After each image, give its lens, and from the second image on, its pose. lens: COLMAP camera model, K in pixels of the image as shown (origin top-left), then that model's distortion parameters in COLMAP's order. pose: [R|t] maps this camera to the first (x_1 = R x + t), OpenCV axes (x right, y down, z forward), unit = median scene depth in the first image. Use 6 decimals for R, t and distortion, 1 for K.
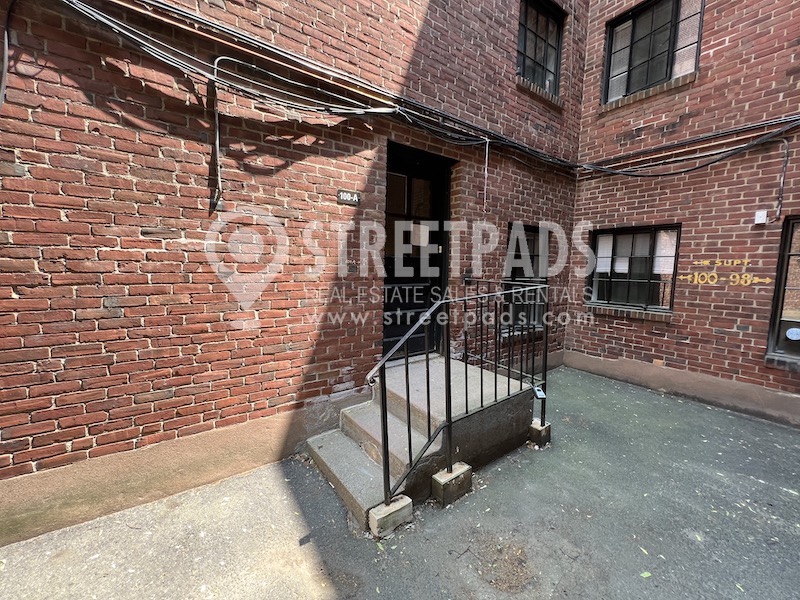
lens RADIAL K [[320.3, 0, 399.2], [0, 320.3, 302.3], [0, 0, 1]] dist [-0.000863, 0.000226]
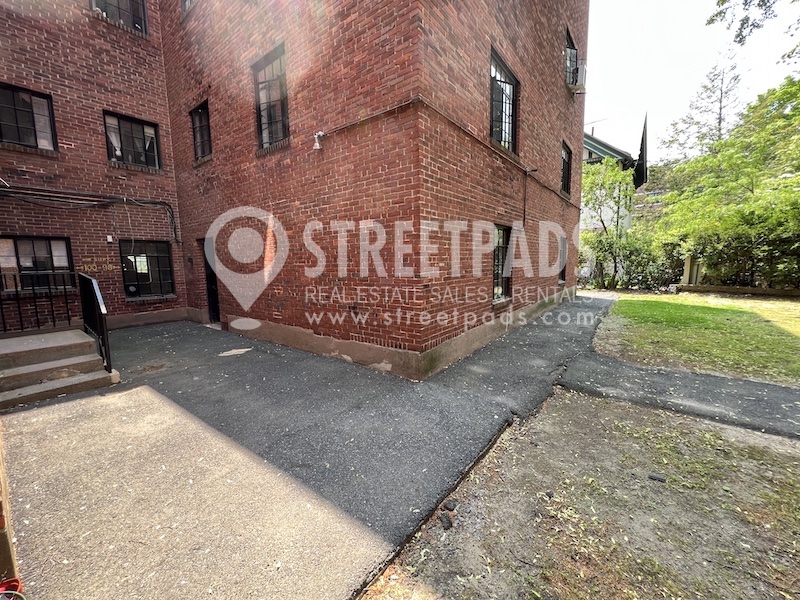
lens RADIAL K [[320.3, 0, 401.4], [0, 320.3, 298.2], [0, 0, 1]] dist [-0.000863, 0.000226]
pose [[-0.301588, -0.126595, 0.944996, -1.446147], [0.114104, 0.979230, 0.167596, -0.005002], [-0.946586, 0.158373, -0.280879, -0.191144]]
